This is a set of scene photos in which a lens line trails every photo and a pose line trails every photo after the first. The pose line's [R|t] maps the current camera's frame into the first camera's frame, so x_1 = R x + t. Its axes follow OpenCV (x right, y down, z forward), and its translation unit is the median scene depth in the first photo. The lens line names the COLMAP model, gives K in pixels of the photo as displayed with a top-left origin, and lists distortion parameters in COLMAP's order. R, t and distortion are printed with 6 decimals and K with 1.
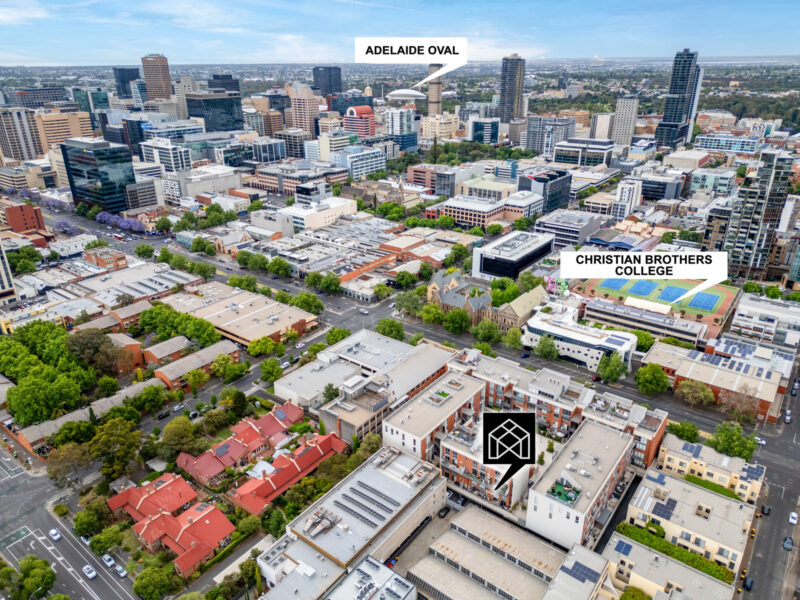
lens RADIAL K [[563.4, 0, 400.0], [0, 563.4, 300.0], [0, 0, 1]] dist [0.066934, -0.067370]
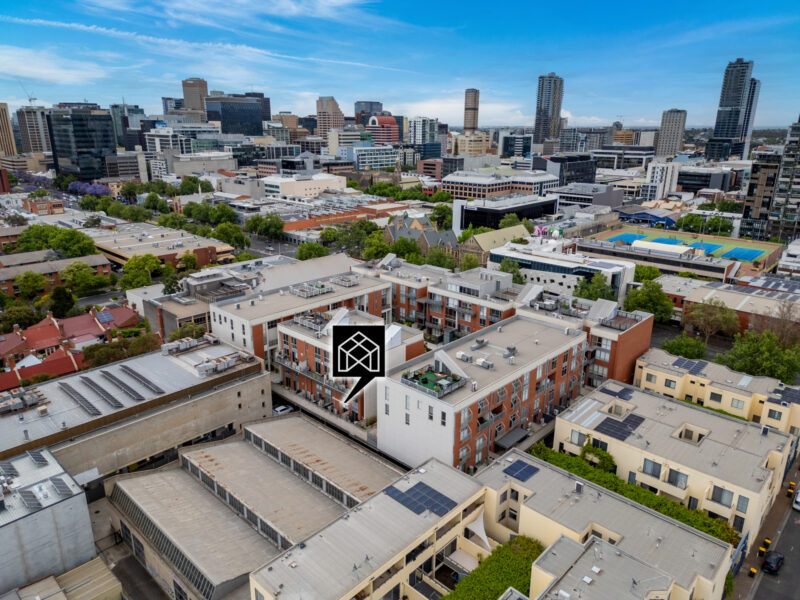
lens RADIAL K [[563.4, 0, 400.0], [0, 563.4, 300.0], [0, 0, 1]] dist [0.066934, -0.067370]
pose [[0.994814, 0.043443, -0.091963, 0.253288], [-0.052667, 0.993554, -0.100378, 0.264996], [0.087010, 0.104701, 0.990690, 0.358805]]
